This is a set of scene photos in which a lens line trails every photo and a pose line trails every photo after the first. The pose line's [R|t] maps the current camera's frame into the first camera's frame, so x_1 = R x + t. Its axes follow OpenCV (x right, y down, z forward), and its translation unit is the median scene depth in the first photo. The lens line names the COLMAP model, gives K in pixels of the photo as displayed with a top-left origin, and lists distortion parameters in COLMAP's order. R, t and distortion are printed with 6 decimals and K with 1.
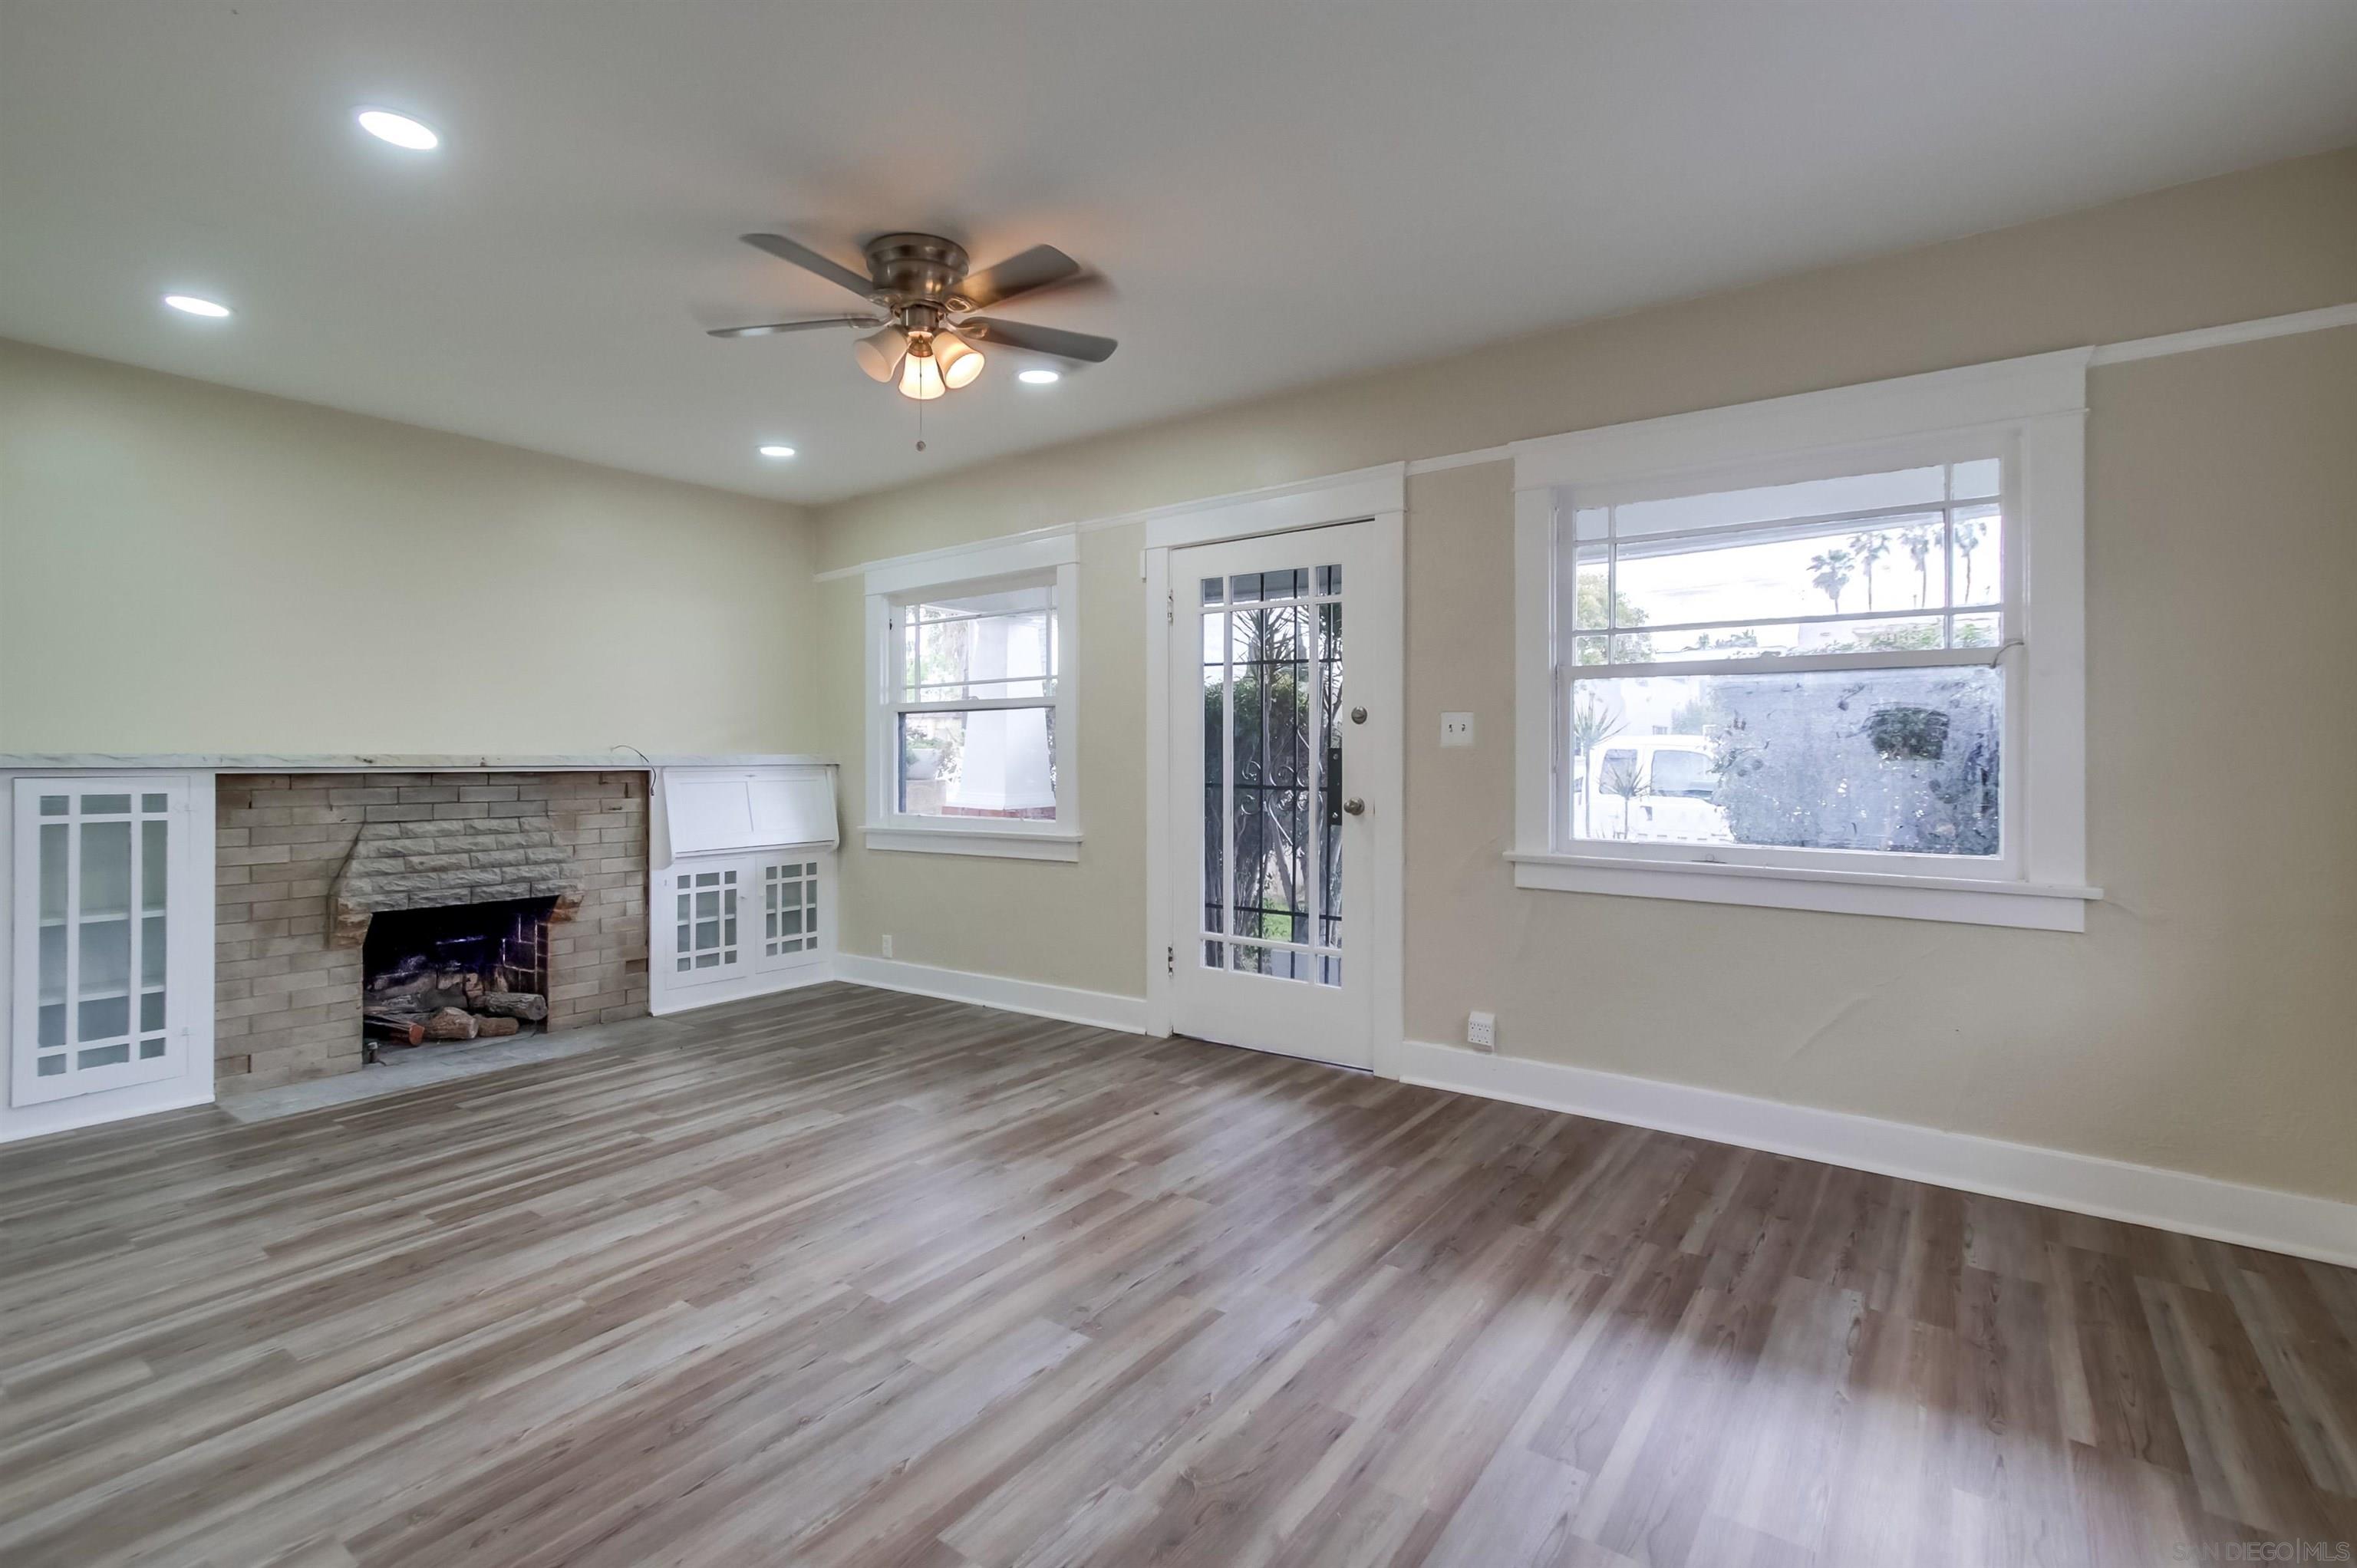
lens RADIAL K [[1090.3, 0, 1173.5], [0, 1090.3, 751.0], [0, 0, 1]] dist [0.005286, 0.001454]
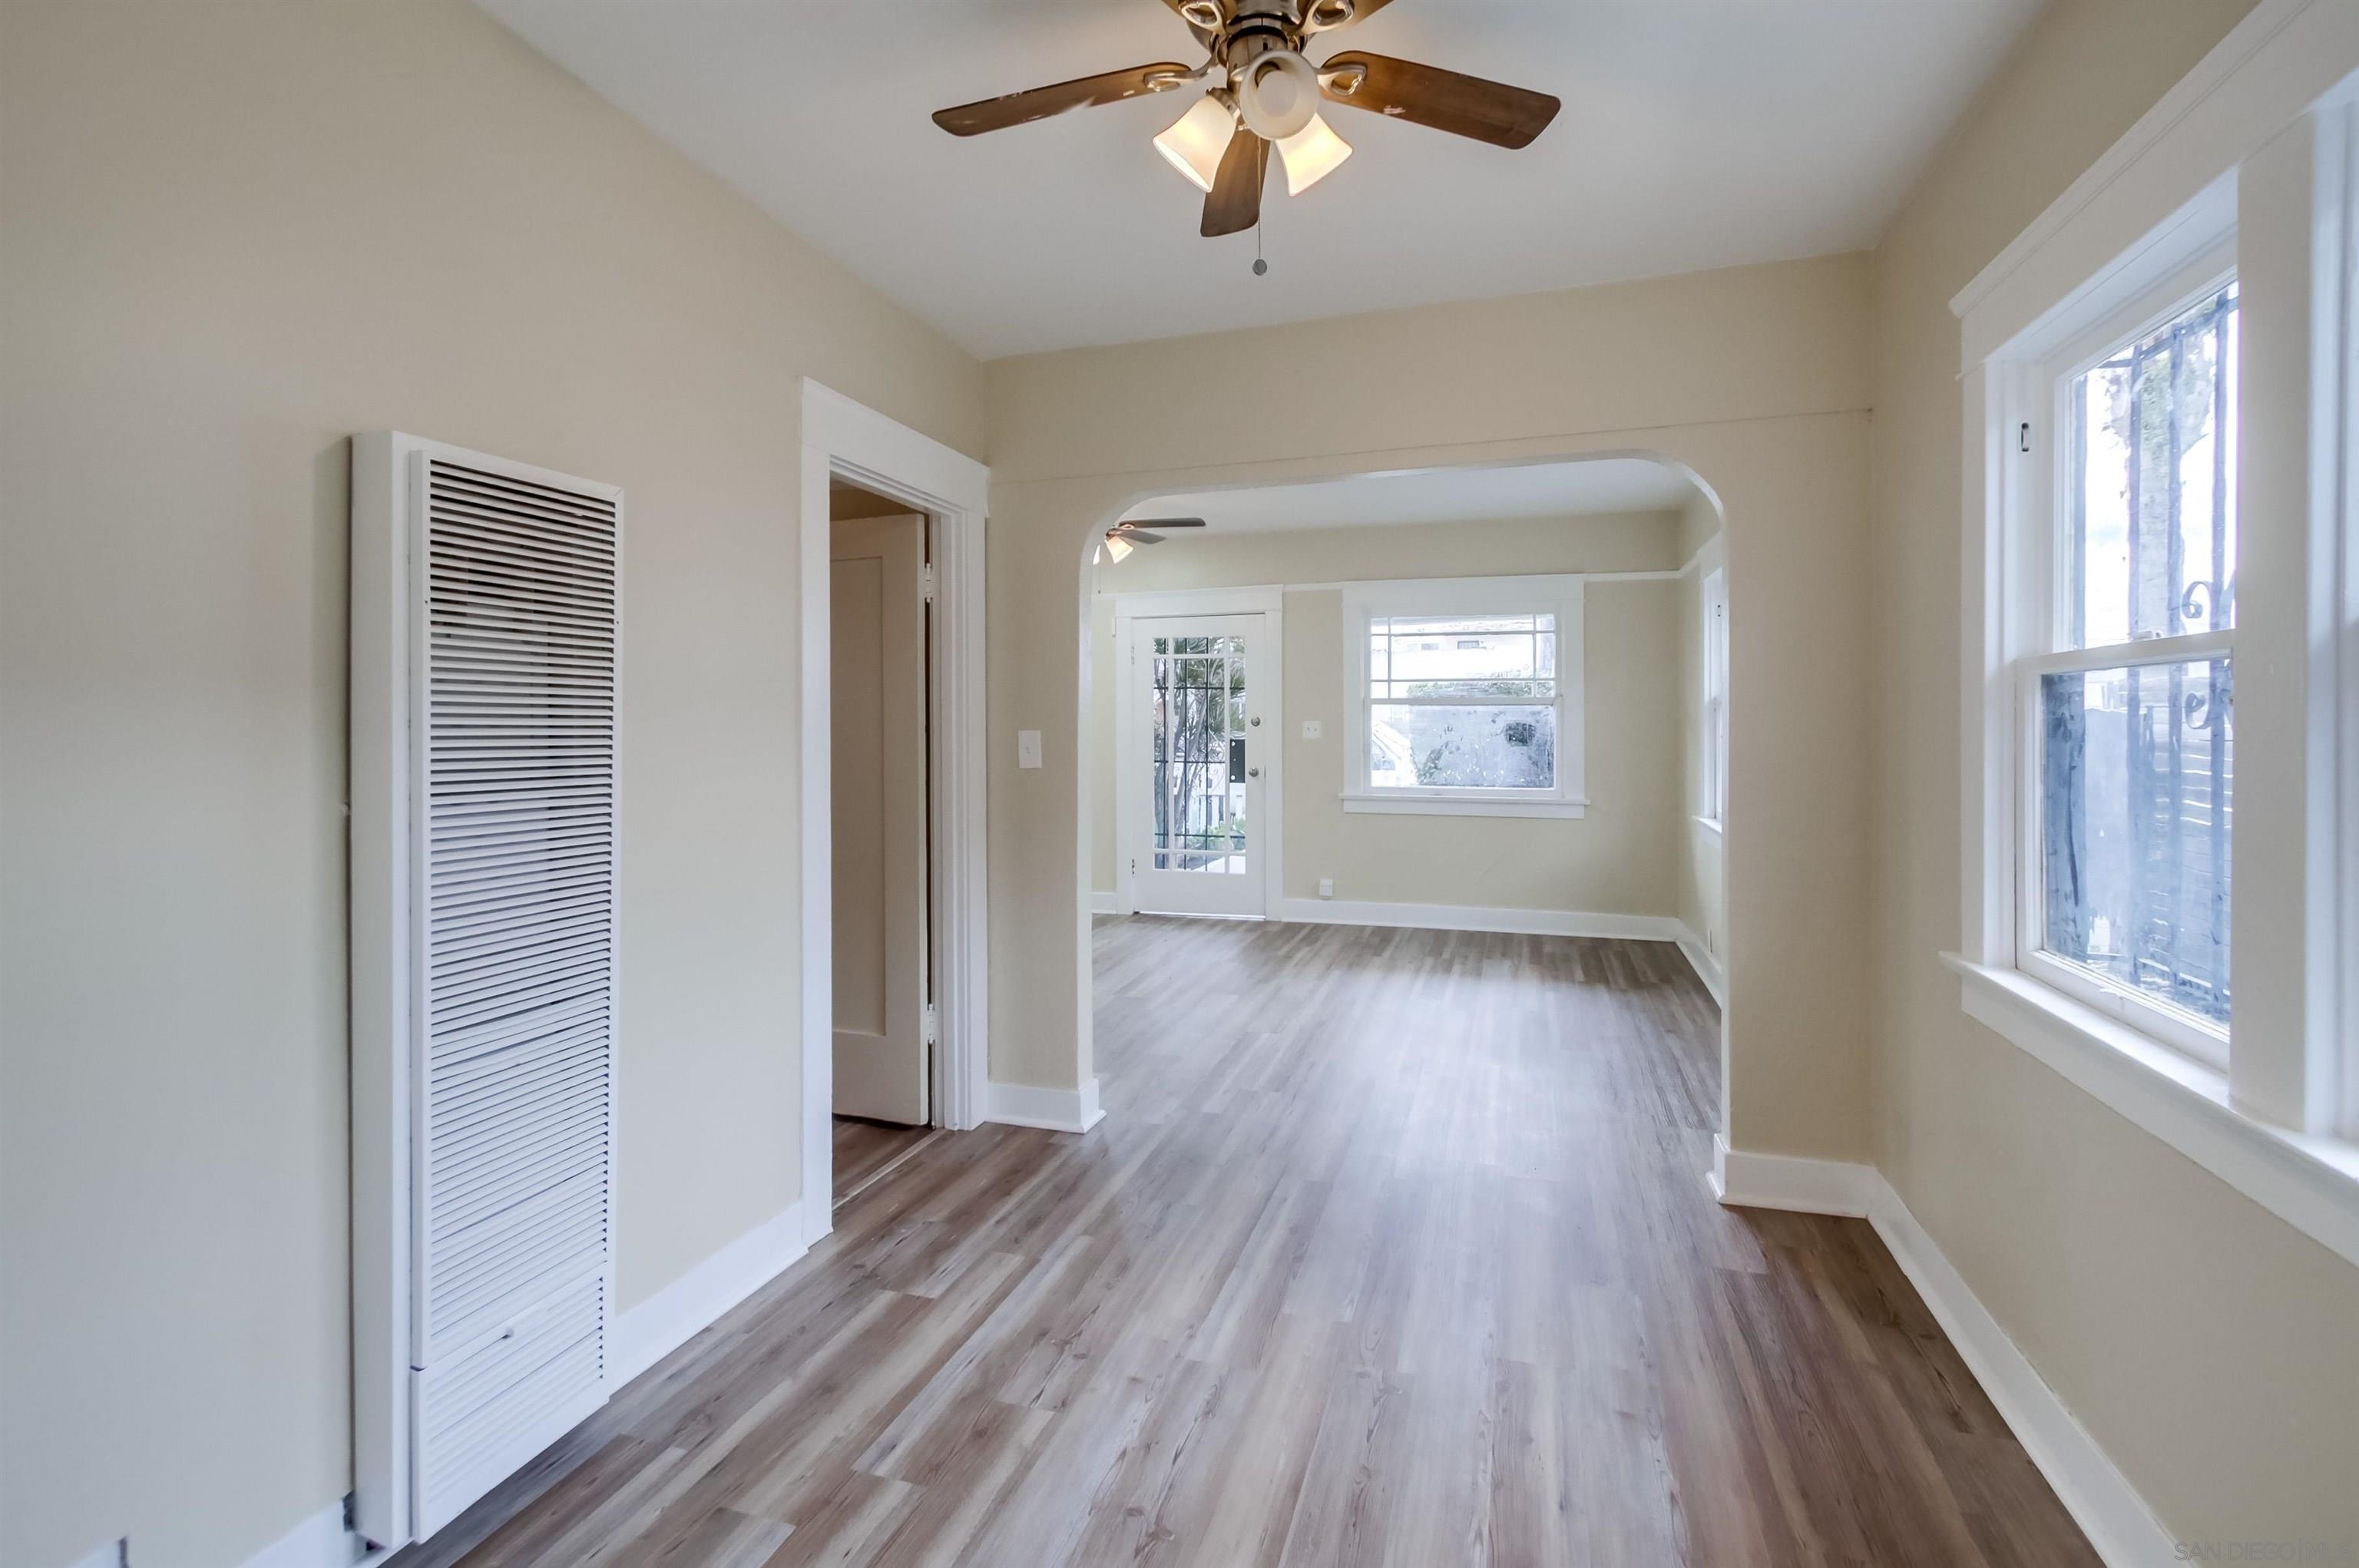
lens RADIAL K [[1091.3, 0, 1192.0], [0, 1091.3, 726.5], [0, 0, 1]] dist [0.005286, 0.001454]
pose [[0.941608, -0.001987, 0.336706, -0.607291], [0.001364, 0.999997, 0.002087, -0.032102], [-0.336709, -0.001506, 0.941608, -0.749104]]
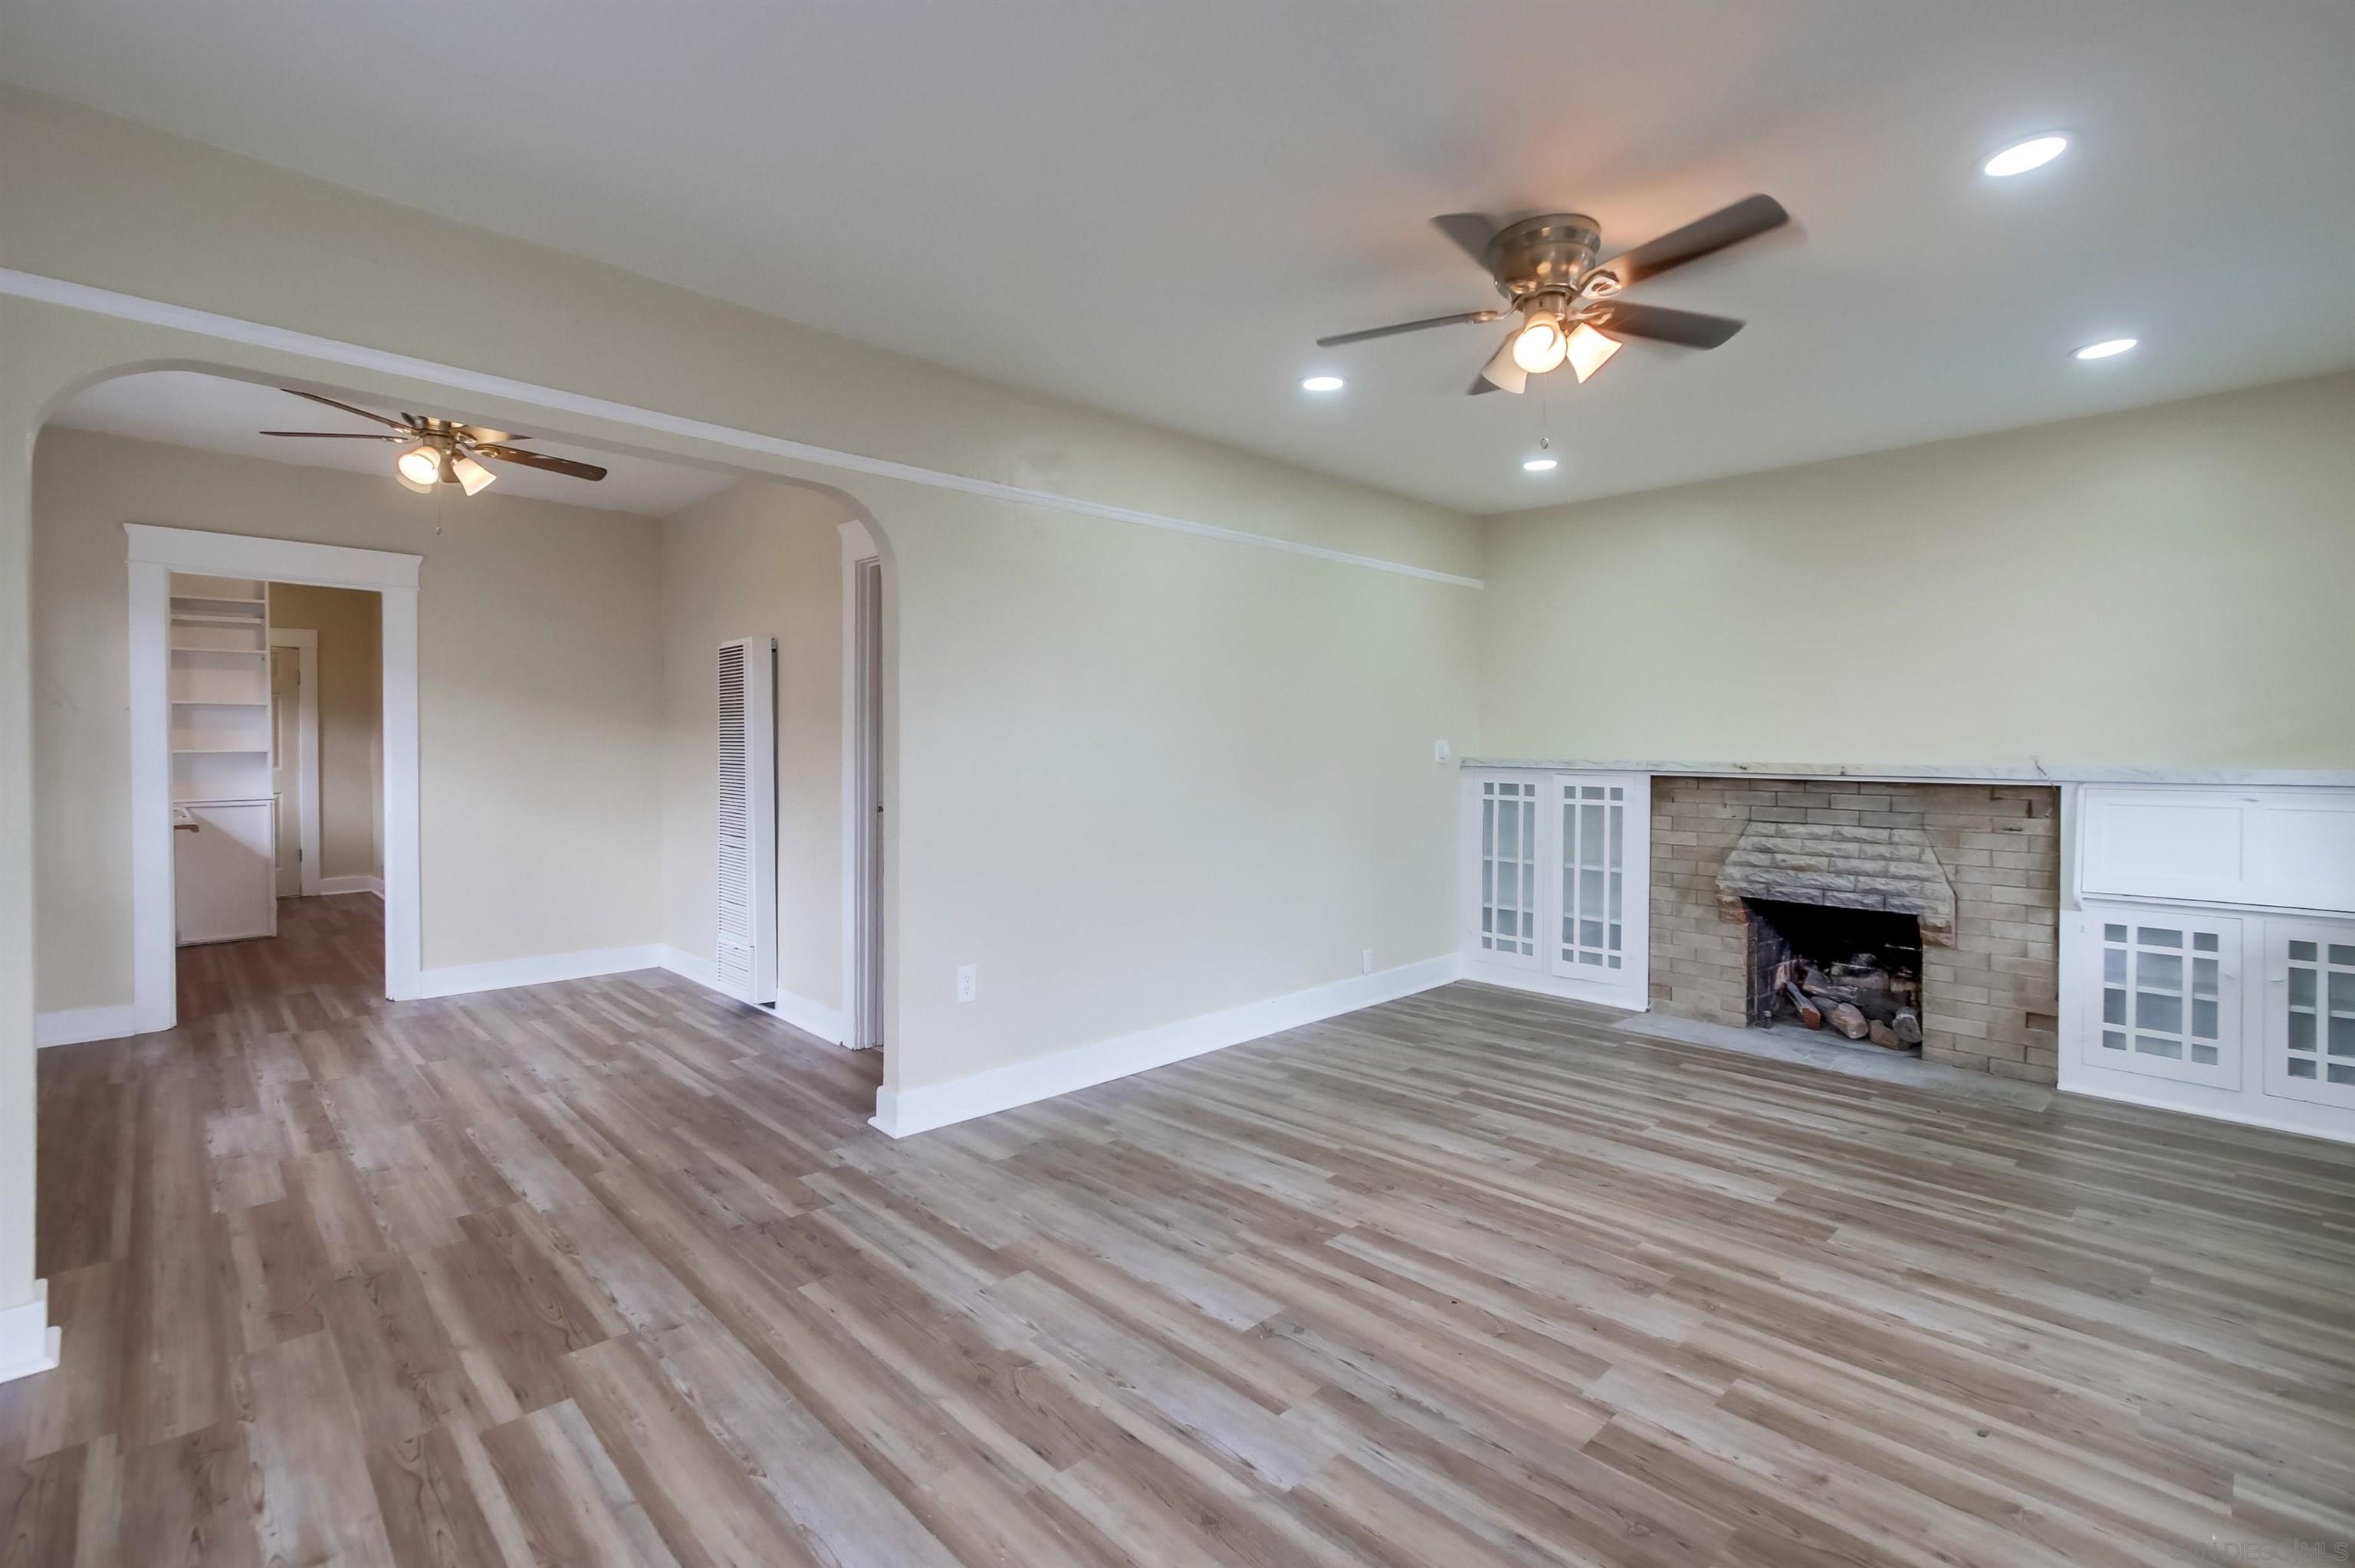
lens RADIAL K [[1089.3, 0, 1192.3], [0, 1089.3, 771.6], [0, 0, 1]] dist [0.005286, 0.001454]
pose [[-0.171718, 0.023314, -0.984870, 0.598660], [0.000029, 0.999720, 0.023660, -0.016770], [0.985146, 0.004034, -0.171671, 0.706878]]
